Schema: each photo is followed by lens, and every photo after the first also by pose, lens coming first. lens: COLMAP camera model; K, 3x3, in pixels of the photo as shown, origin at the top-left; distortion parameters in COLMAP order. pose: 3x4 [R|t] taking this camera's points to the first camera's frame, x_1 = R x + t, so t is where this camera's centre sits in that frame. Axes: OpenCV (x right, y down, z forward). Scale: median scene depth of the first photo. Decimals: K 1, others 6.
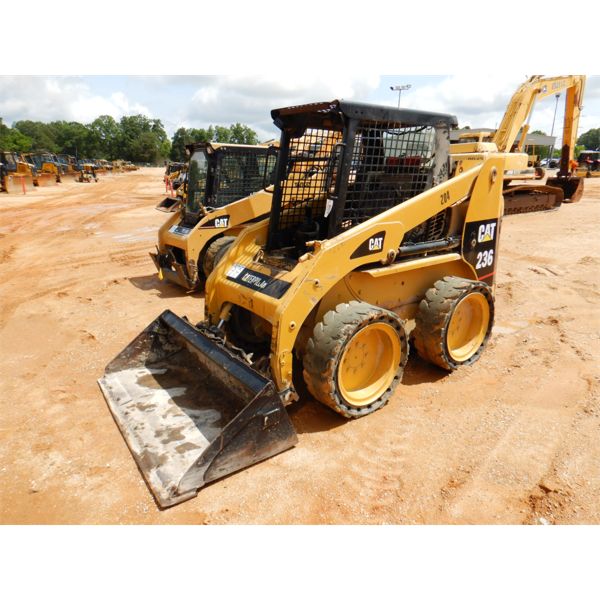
lens RADIAL K [[438.8, 0, 310.0], [0, 438.8, 281.8], [0, 0, 1]] dist [0.002136, -0.001507]
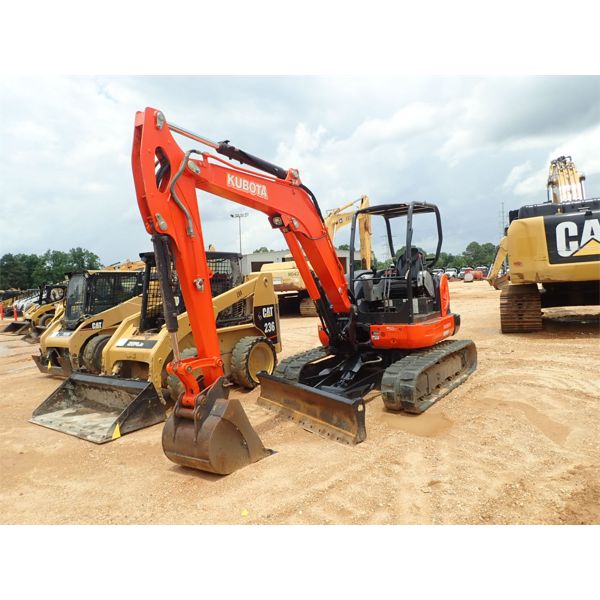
lens RADIAL K [[438.8, 0, 310.0], [0, 438.8, 281.8], [0, 0, 1]] dist [0.002136, -0.001507]
pose [[0.943539, -0.048165, 0.327740, -0.023946], [0.130898, 0.963065, -0.235313, 0.215596], [-0.304301, 0.264927, 0.914994, -0.744820]]
